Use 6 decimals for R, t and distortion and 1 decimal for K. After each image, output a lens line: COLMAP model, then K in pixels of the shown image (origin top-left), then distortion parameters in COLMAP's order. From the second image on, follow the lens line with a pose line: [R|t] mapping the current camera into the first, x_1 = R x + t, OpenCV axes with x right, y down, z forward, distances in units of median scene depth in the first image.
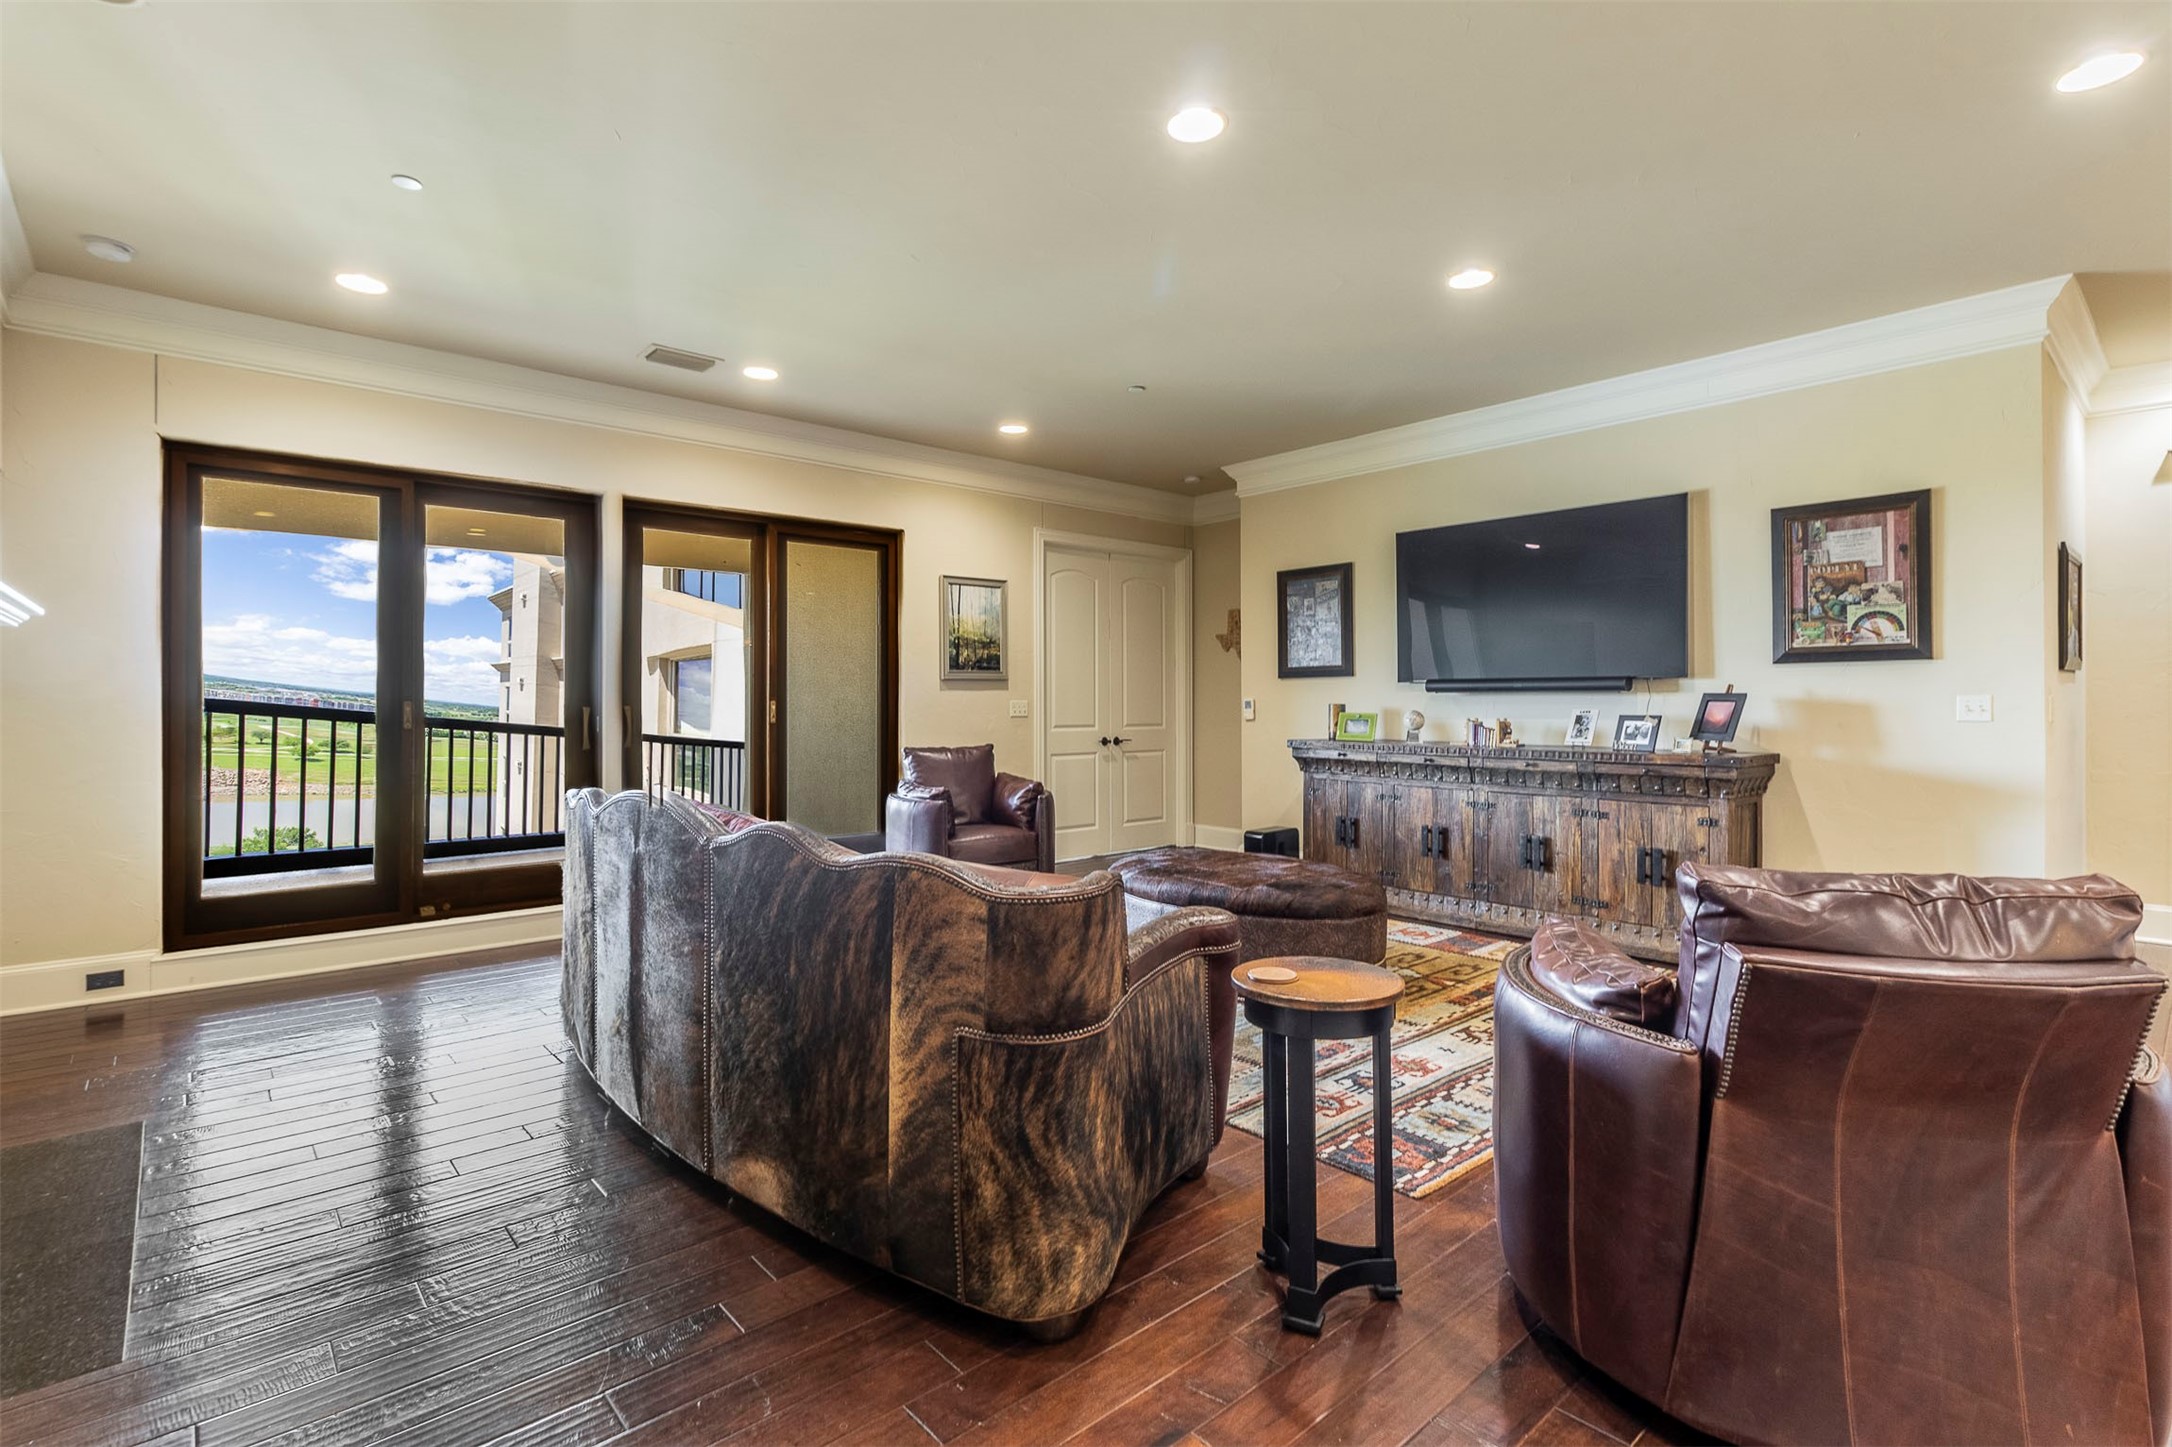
lens RADIAL K [[1016.5, 0, 1075.2], [0, 1016.5, 695.0], [0, 0, 1]] dist [0.001314, 0.000090]
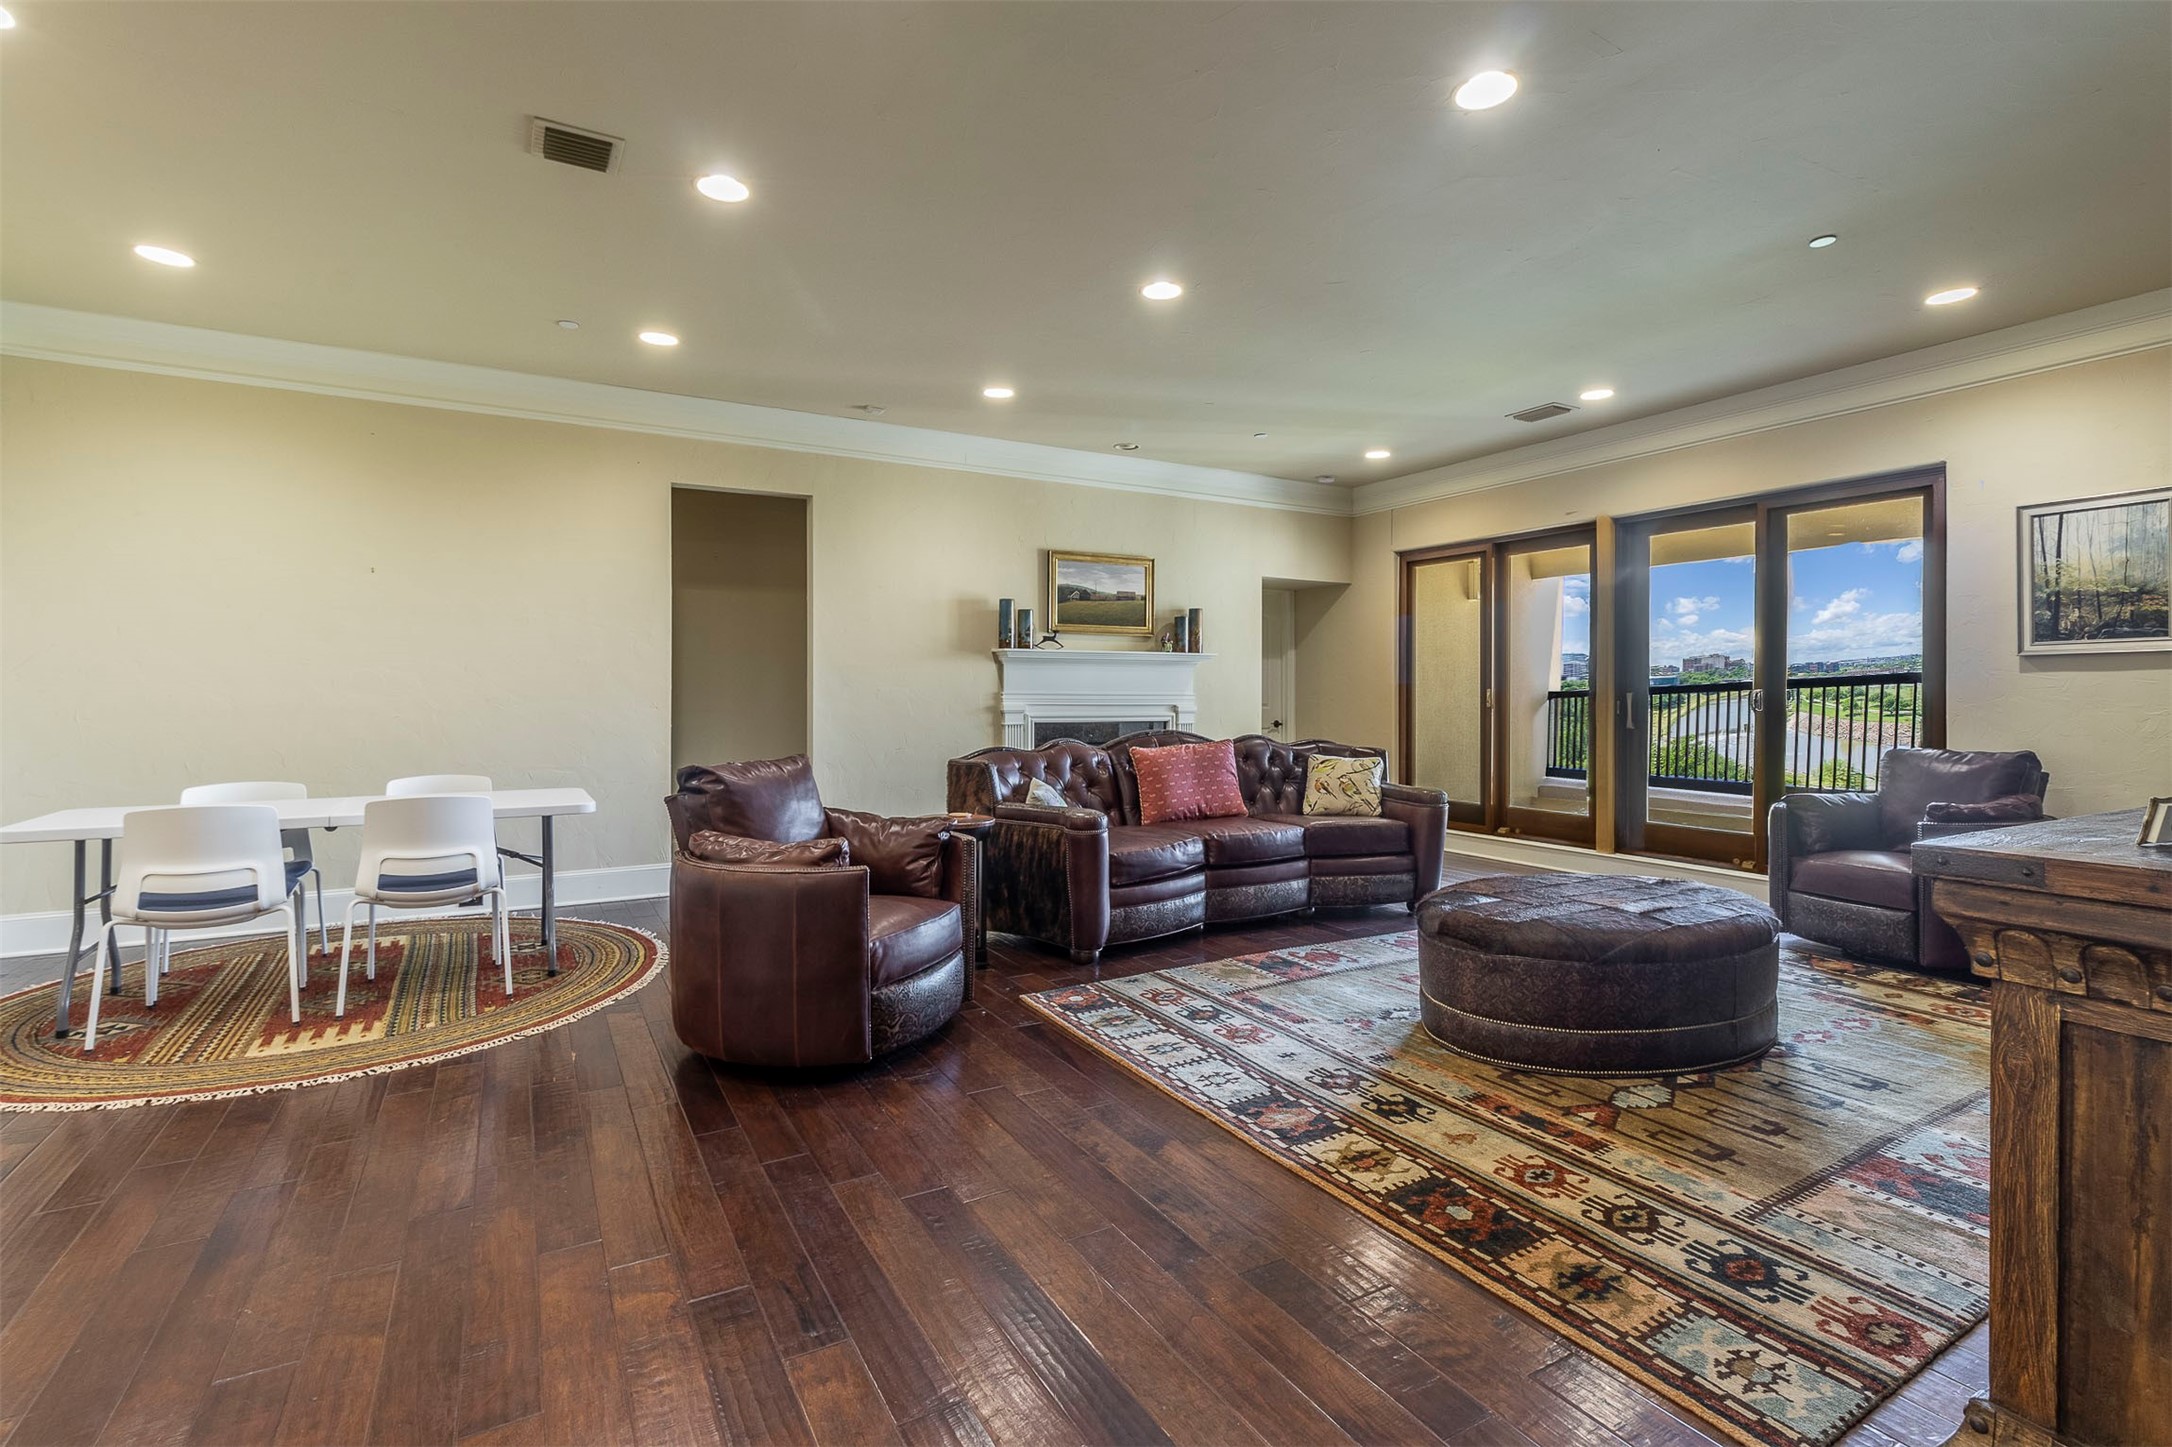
lens RADIAL K [[1016.5, 0, 1075.2], [0, 1016.5, 695.0], [0, 0, 1]] dist [0.001314, 0.000090]
pose [[-0.201940, 0.012285, -0.979321, 0.703978], [0.018204, 0.999796, 0.008788, -0.006606], [0.979229, -0.016053, -0.202122, 0.516214]]
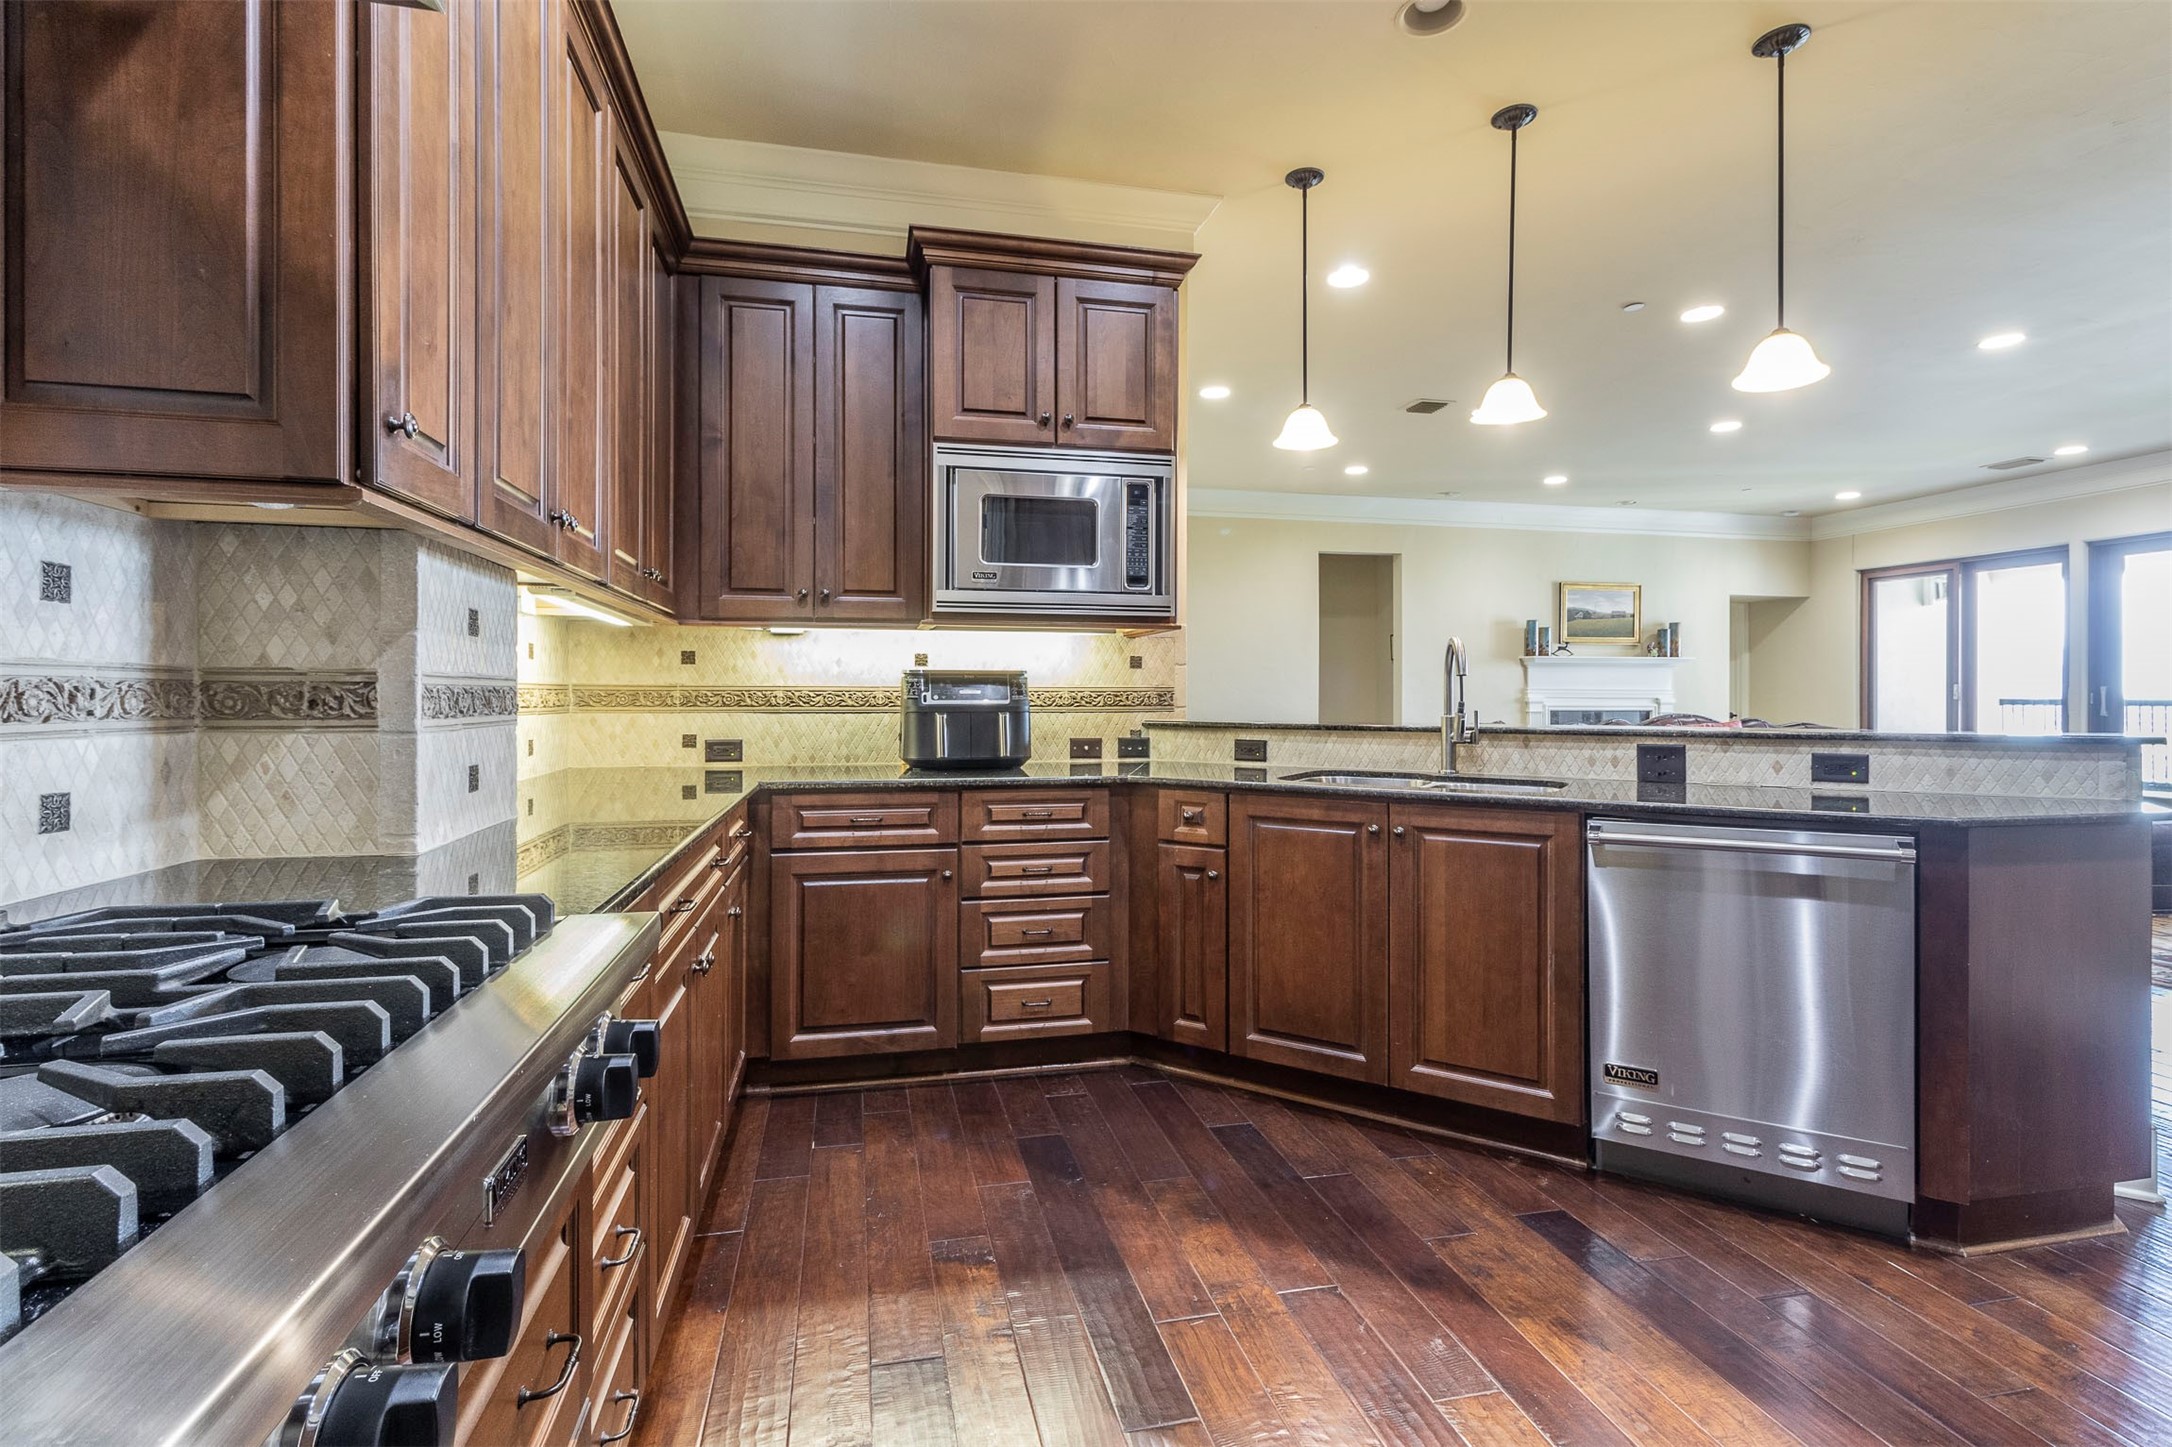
lens RADIAL K [[1016.5, 0, 1075.2], [0, 1016.5, 695.0], [0, 0, 1]] dist [0.001314, 0.000090]
pose [[-0.482698, 0.005557, -0.875769, 1.229845], [0.019093, 0.999809, -0.004179, 0.001724], [0.875579, -0.018738, -0.482712, 0.371033]]
